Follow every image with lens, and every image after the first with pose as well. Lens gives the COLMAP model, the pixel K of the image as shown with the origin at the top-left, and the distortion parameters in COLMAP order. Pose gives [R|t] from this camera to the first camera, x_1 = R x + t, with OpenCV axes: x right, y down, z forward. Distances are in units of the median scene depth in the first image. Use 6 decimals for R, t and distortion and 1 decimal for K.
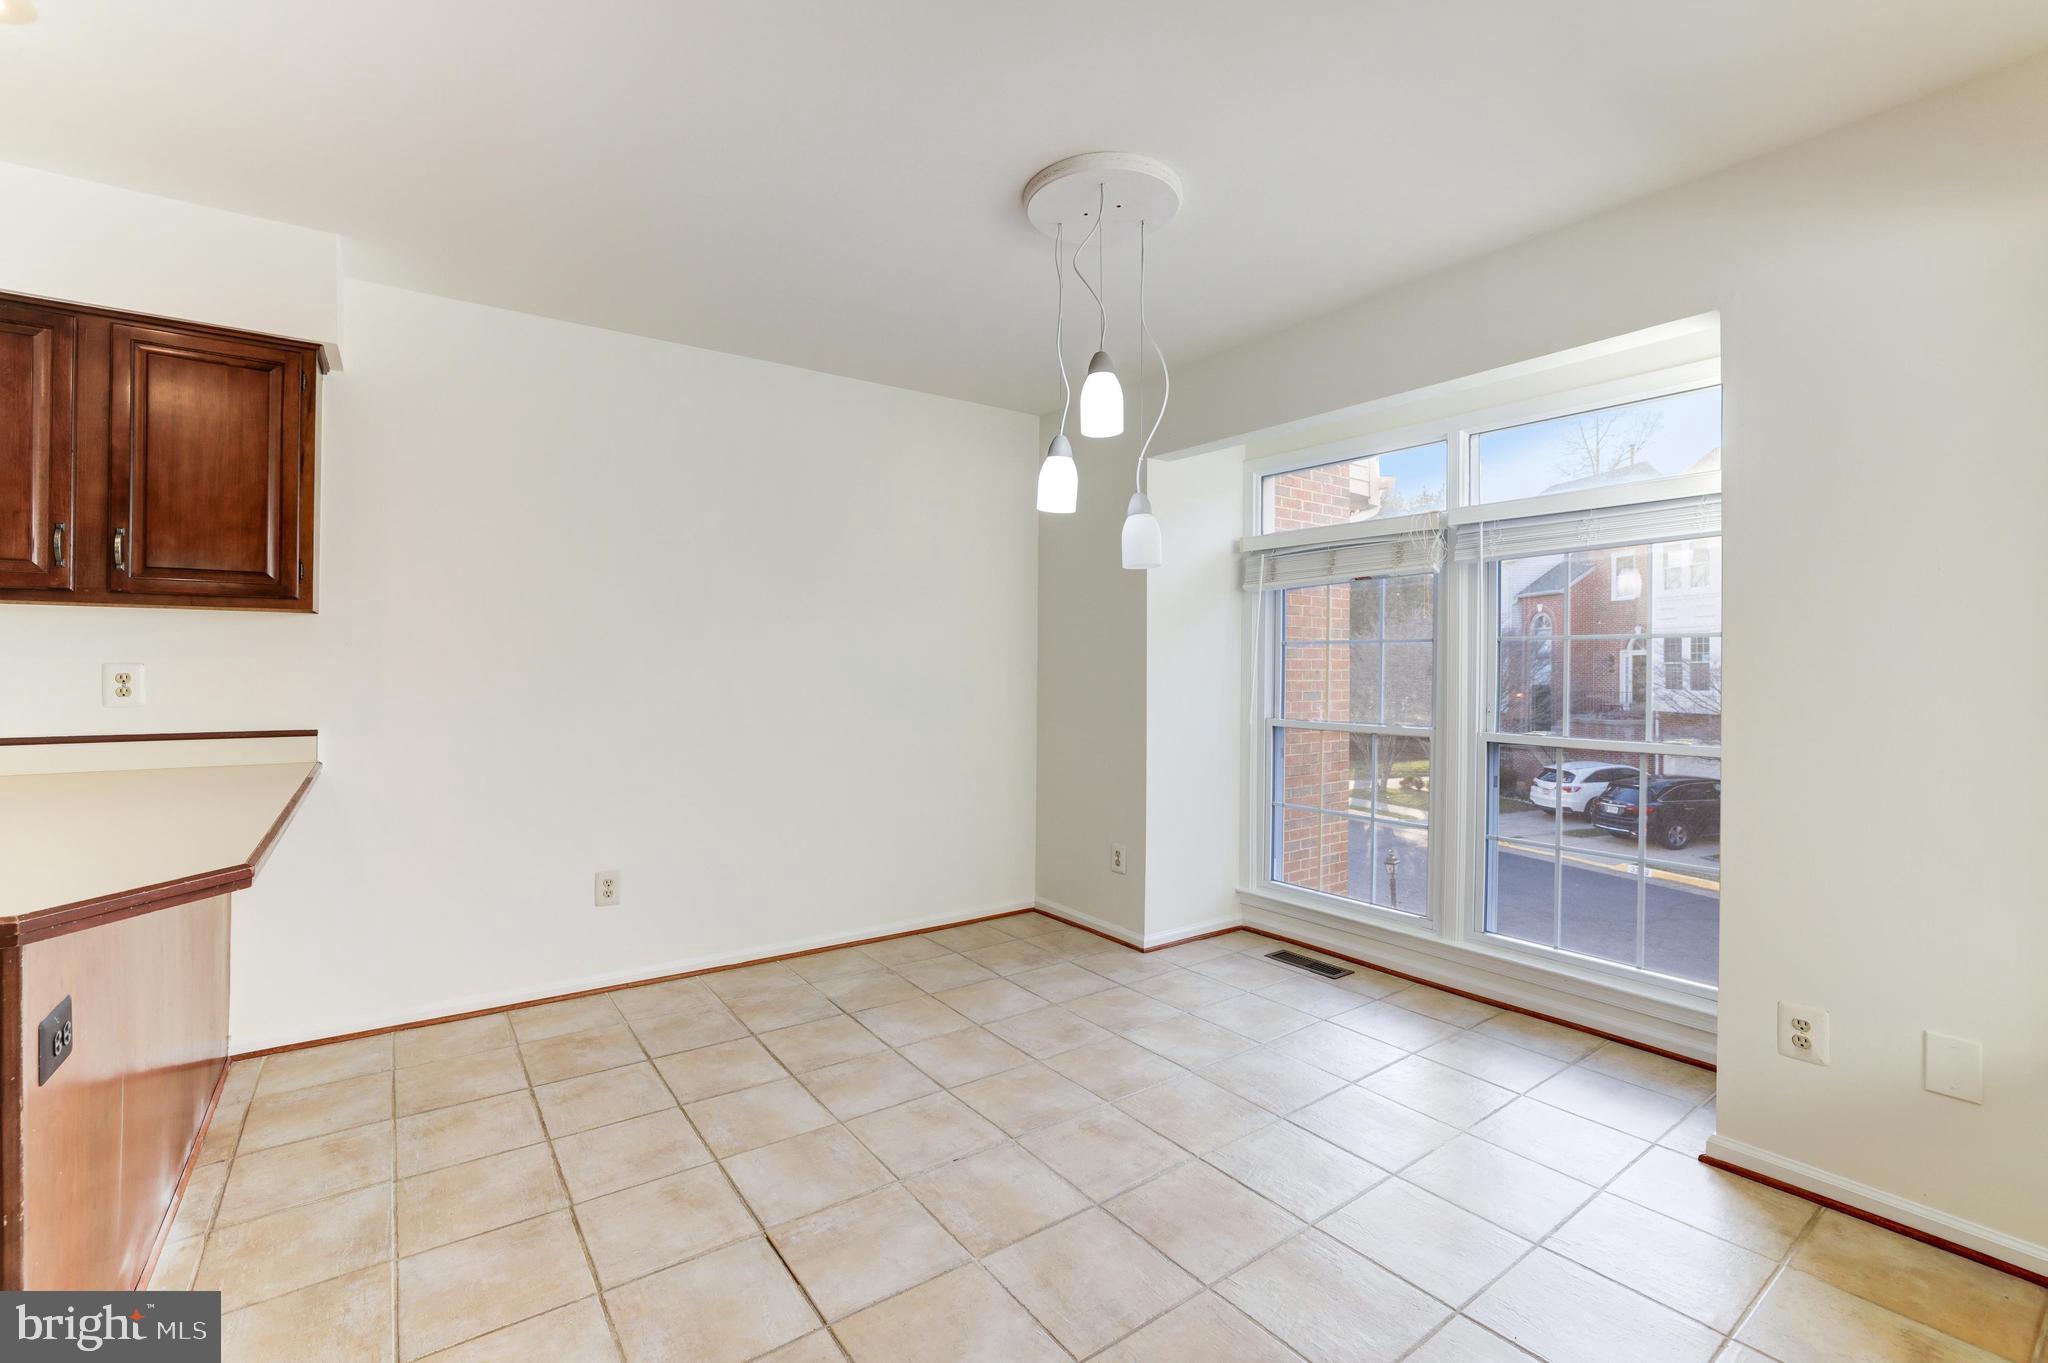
lens RADIAL K [[889.3, 0, 1008.8], [0, 889.3, 667.4], [0, 0, 1]] dist [-0.049803, 0.020774]
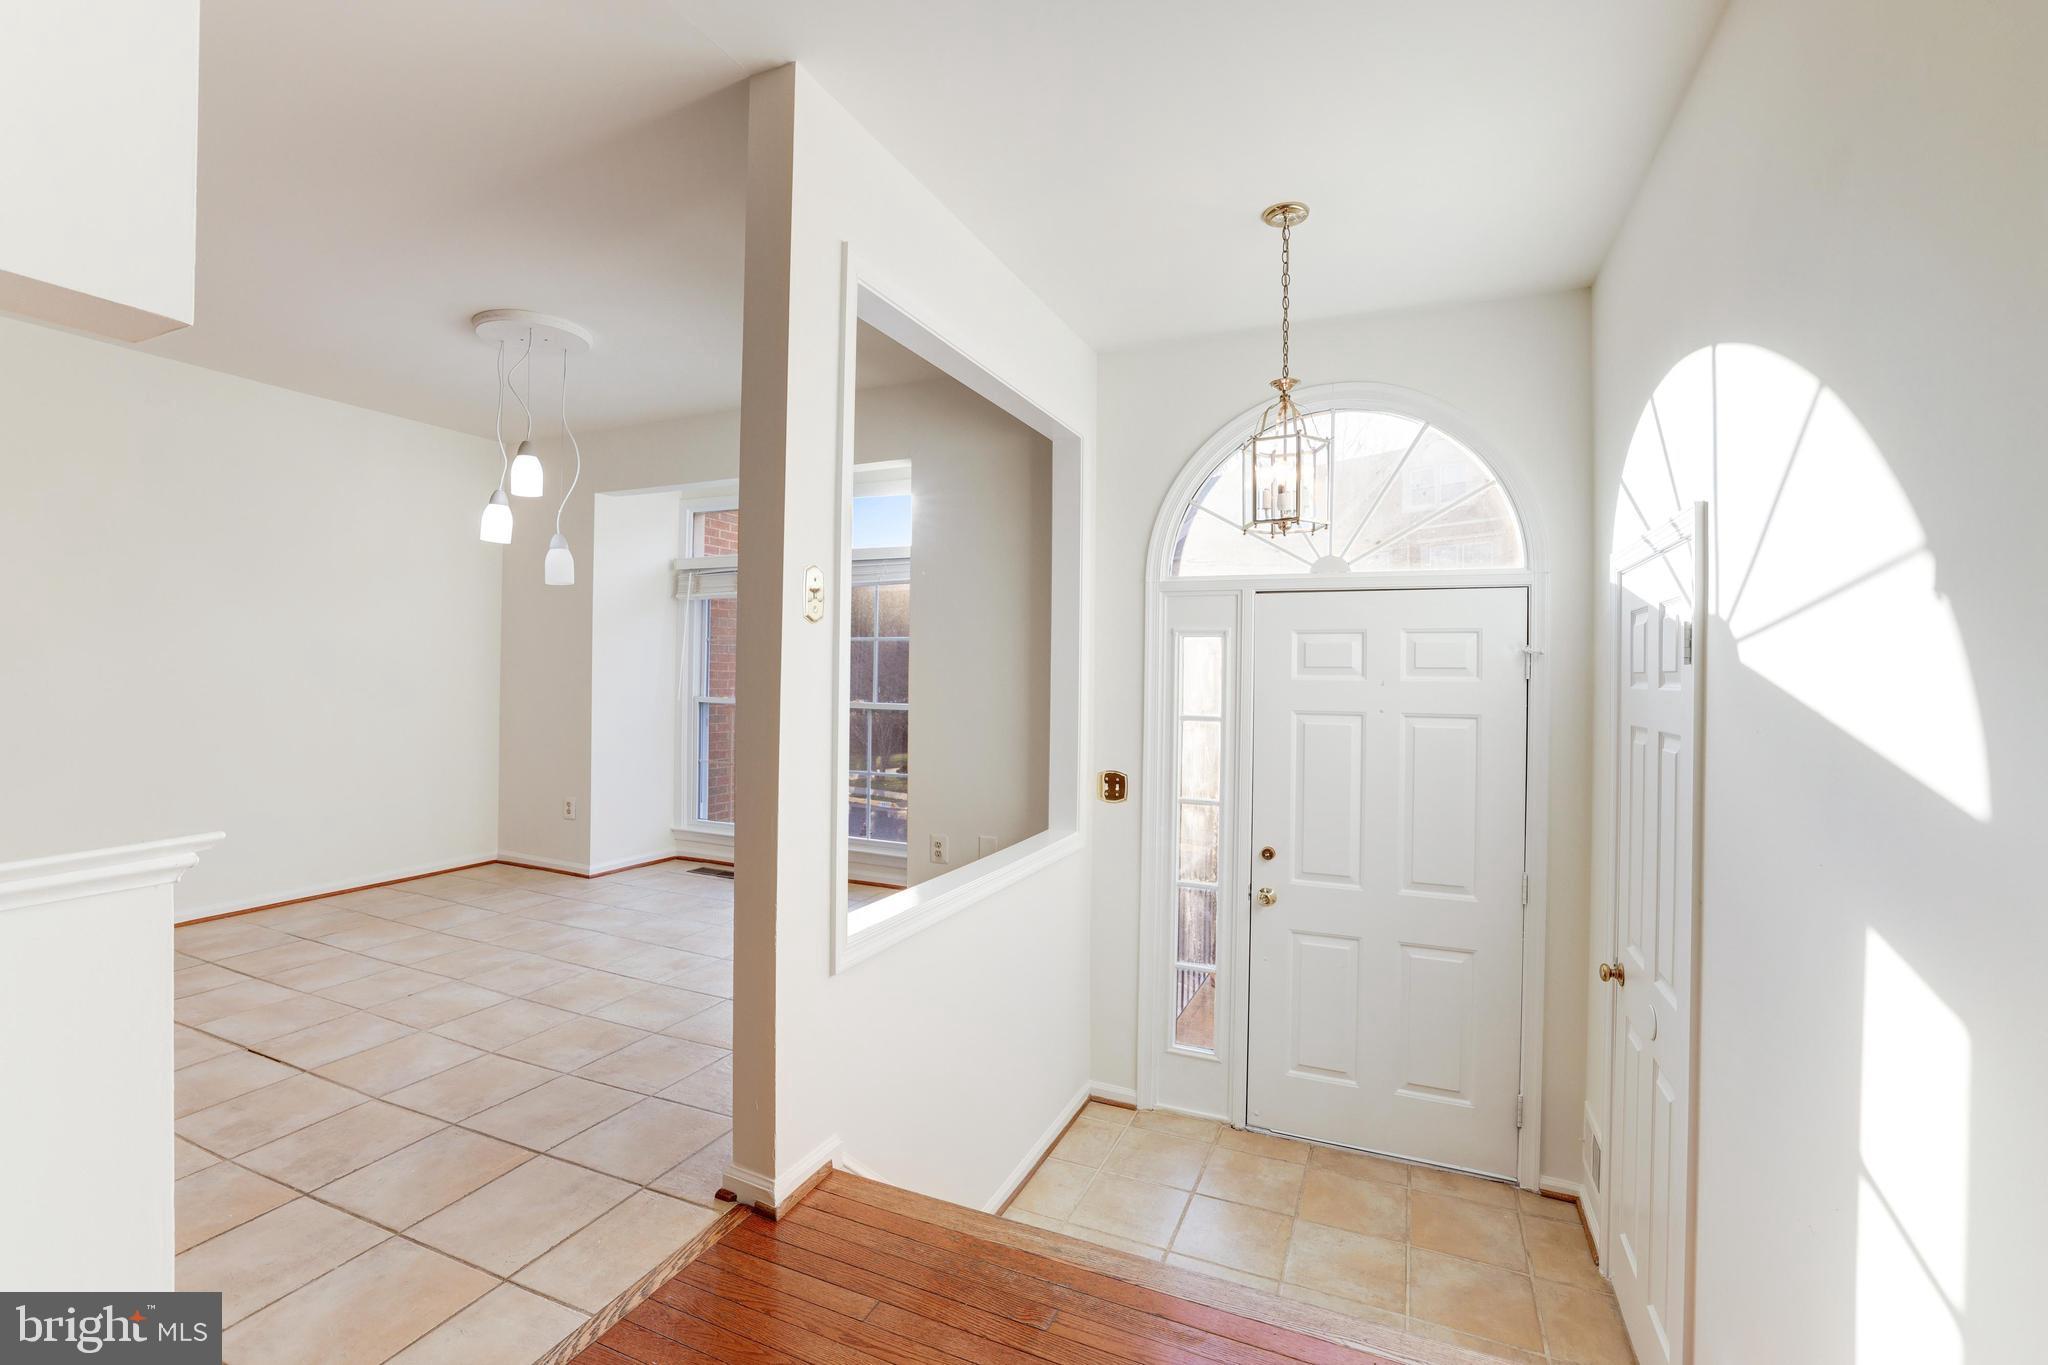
lens RADIAL K [[889.3, 0, 1008.8], [0, 889.3, 668.4], [0, 0, 1]] dist [-0.049803, 0.020774]
pose [[0.866516, 0.007120, 0.499098, 0.053147], [-0.007039, 0.999973, -0.002044, 0.020710], [-0.499099, -0.001741, 0.866543, -0.509868]]
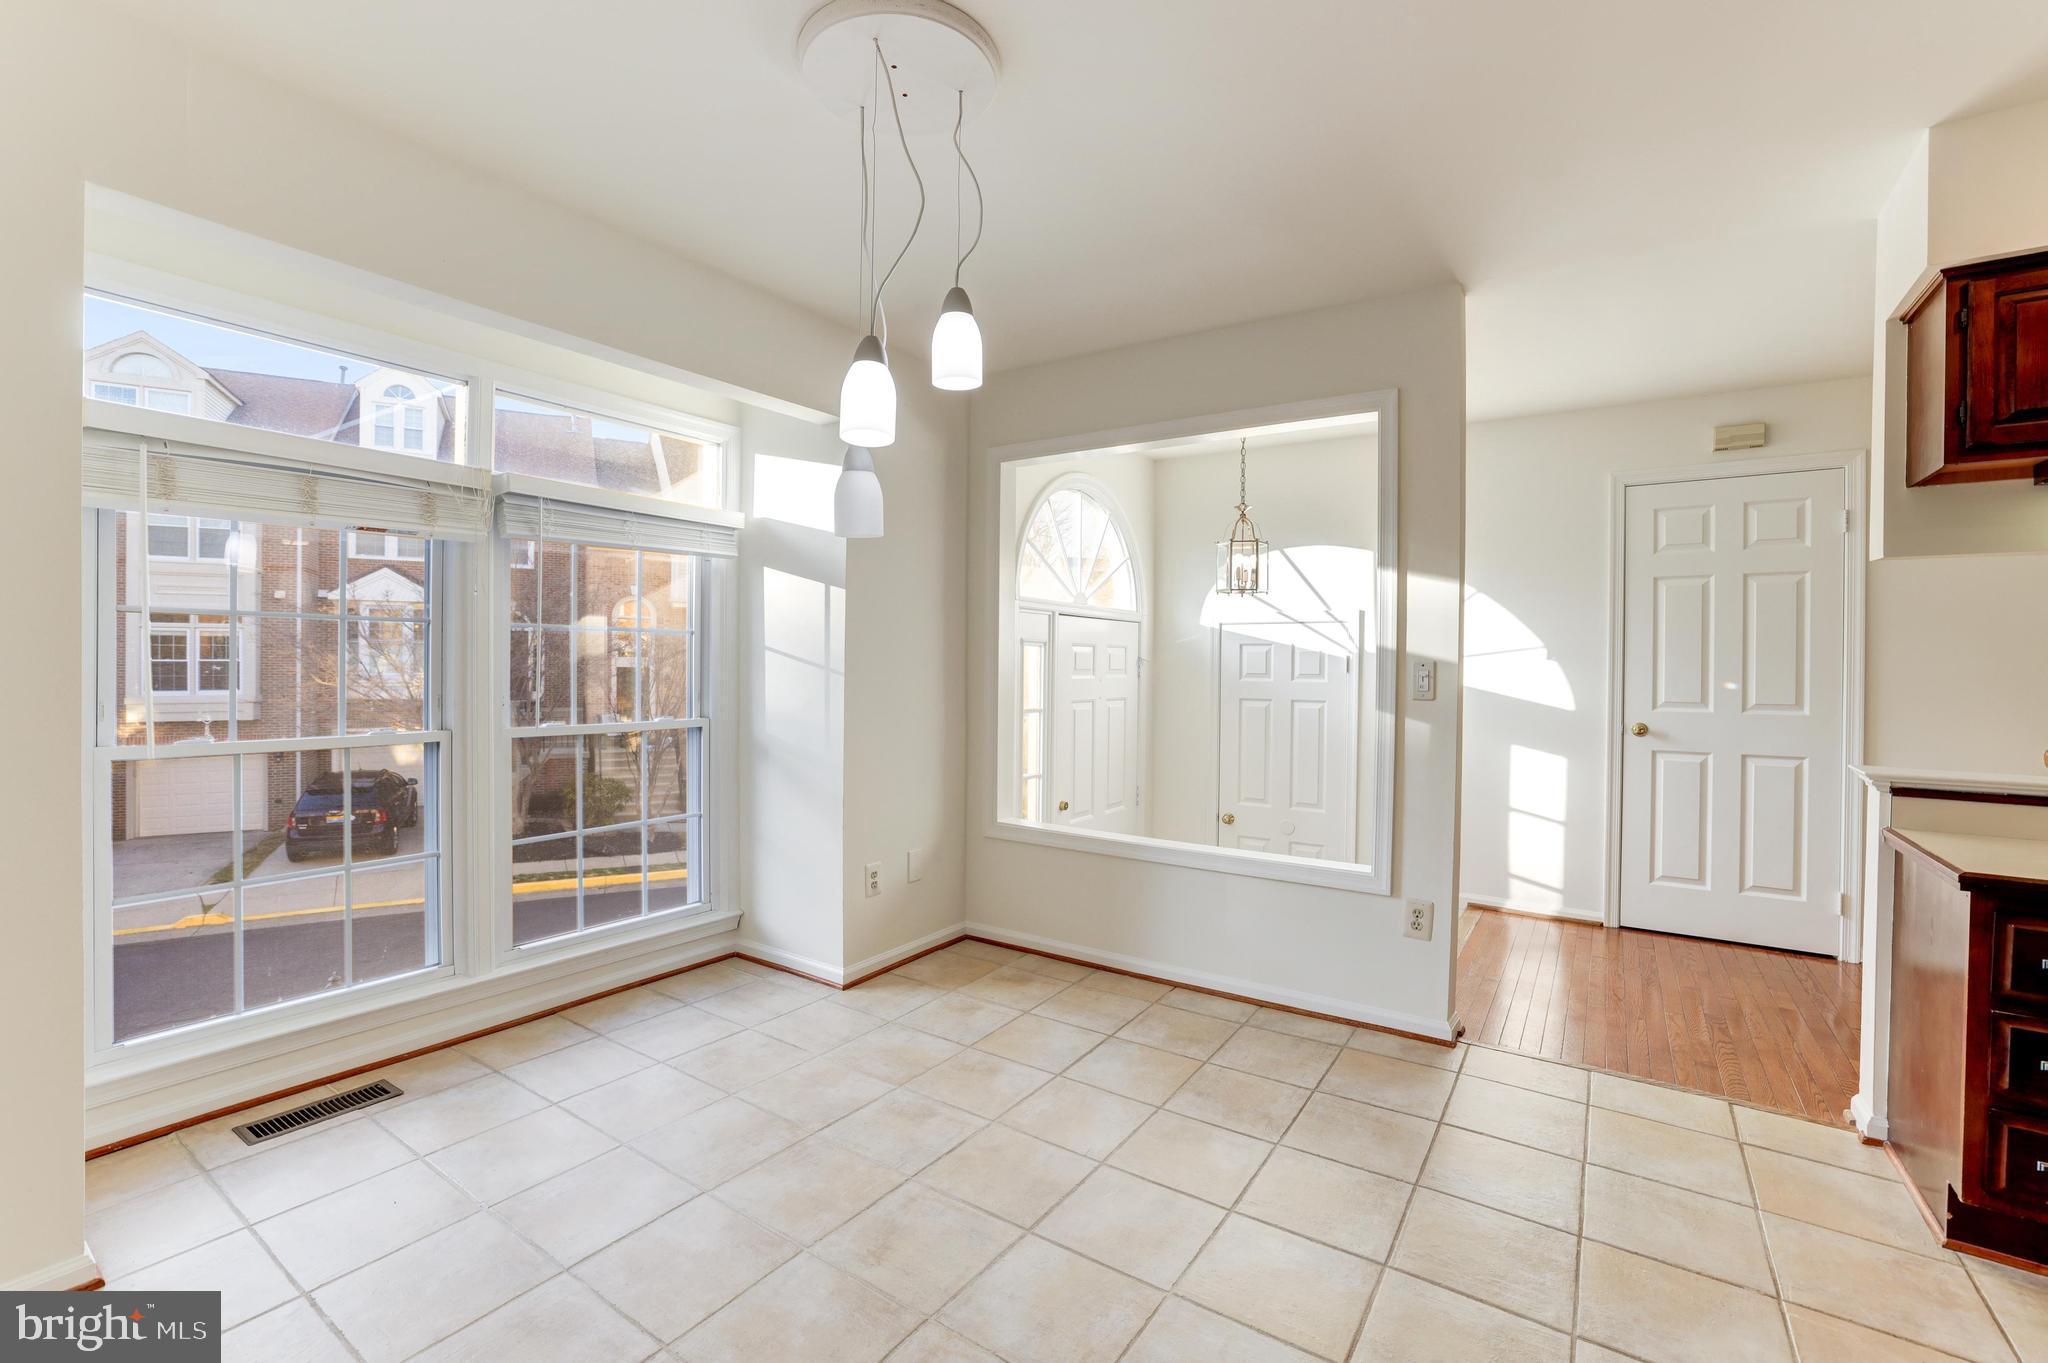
lens RADIAL K [[889.3, 0, 1008.8], [0, 889.3, 667.4], [0, 0, 1]] dist [-0.049803, 0.020774]
pose [[-0.337904, -0.014282, 0.941072, -0.516177], [-0.012523, 0.999865, 0.010677, -0.004118], [-0.941097, -0.008177, -0.338037, 0.896102]]
